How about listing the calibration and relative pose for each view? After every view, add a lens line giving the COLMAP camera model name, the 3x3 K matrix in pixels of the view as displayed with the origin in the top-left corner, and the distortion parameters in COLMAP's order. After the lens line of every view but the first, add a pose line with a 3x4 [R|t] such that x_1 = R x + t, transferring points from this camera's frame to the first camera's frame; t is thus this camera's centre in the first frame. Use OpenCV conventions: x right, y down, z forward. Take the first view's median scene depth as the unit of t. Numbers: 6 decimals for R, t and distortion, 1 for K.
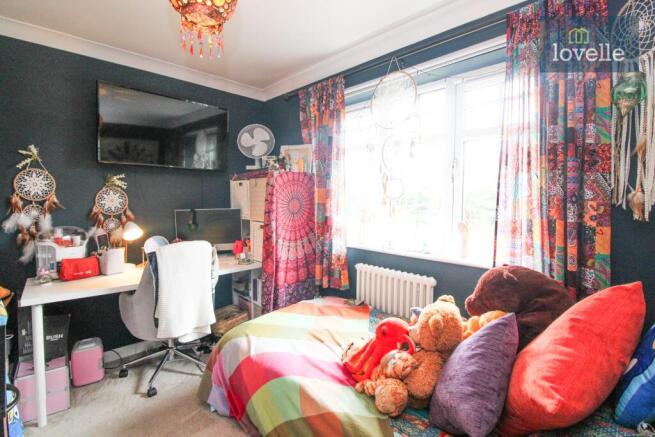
lens RADIAL K [[312.4, 0, 326.3], [0, 312.4, 210.4], [0, 0, 1]] dist [-0.009821, -0.000329]
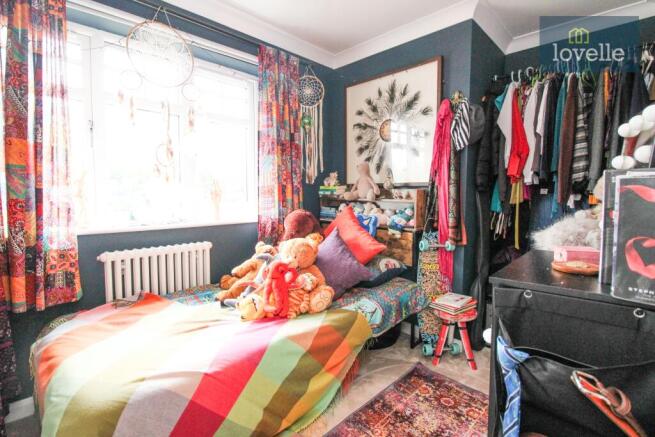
lens RADIAL K [[312.4, 0, 326.3], [0, 312.4, 210.4], [0, 0, 1]] dist [-0.009821, -0.000329]
pose [[-0.009296, -0.061776, 0.998047, -0.747916], [0.039929, 0.997271, 0.062100, 0.056200], [-0.999159, 0.040429, -0.006804, 0.586066]]
